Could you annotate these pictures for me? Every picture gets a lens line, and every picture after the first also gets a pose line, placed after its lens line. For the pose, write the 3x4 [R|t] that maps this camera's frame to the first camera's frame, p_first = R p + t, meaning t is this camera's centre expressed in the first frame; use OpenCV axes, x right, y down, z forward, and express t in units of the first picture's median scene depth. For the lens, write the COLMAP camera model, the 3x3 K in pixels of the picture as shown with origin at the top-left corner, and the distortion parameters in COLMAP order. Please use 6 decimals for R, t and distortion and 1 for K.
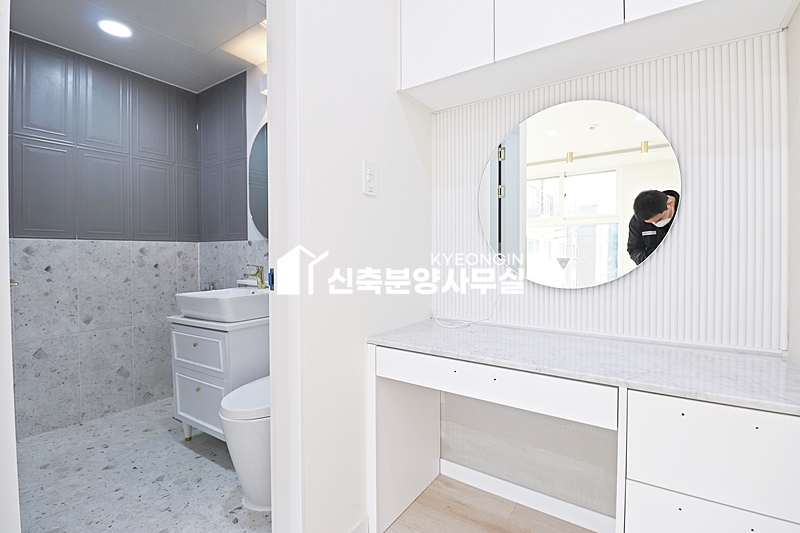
lens RADIAL K [[371.4, 0, 400.0], [0, 371.4, 258.0], [0, 0, 1]] dist [-0.001658, -0.013277]
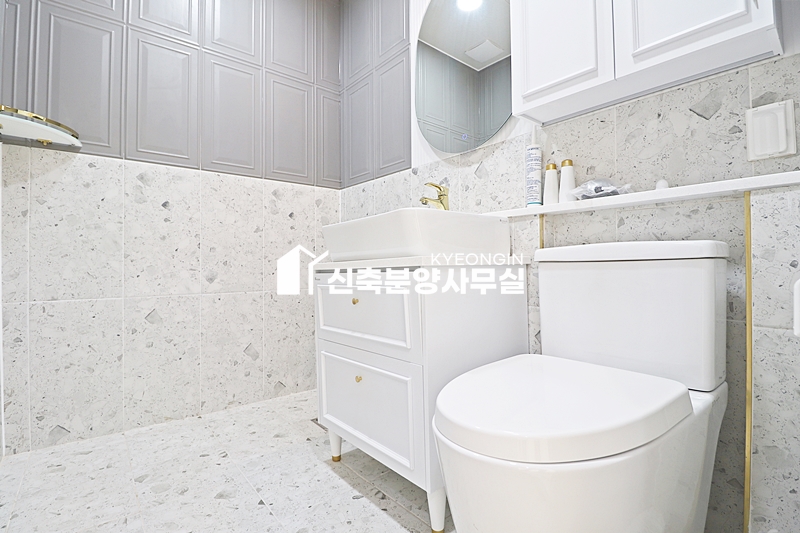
lens RADIAL K [[371.4, 0, 400.0], [0, 371.4, 258.0], [0, 0, 1]] dist [-0.001658, -0.013277]
pose [[0.961468, -0.007385, -0.274819, -0.272796], [-0.000998, 0.999539, -0.030350, 0.155124], [0.274917, 0.029455, 0.961017, 0.383078]]
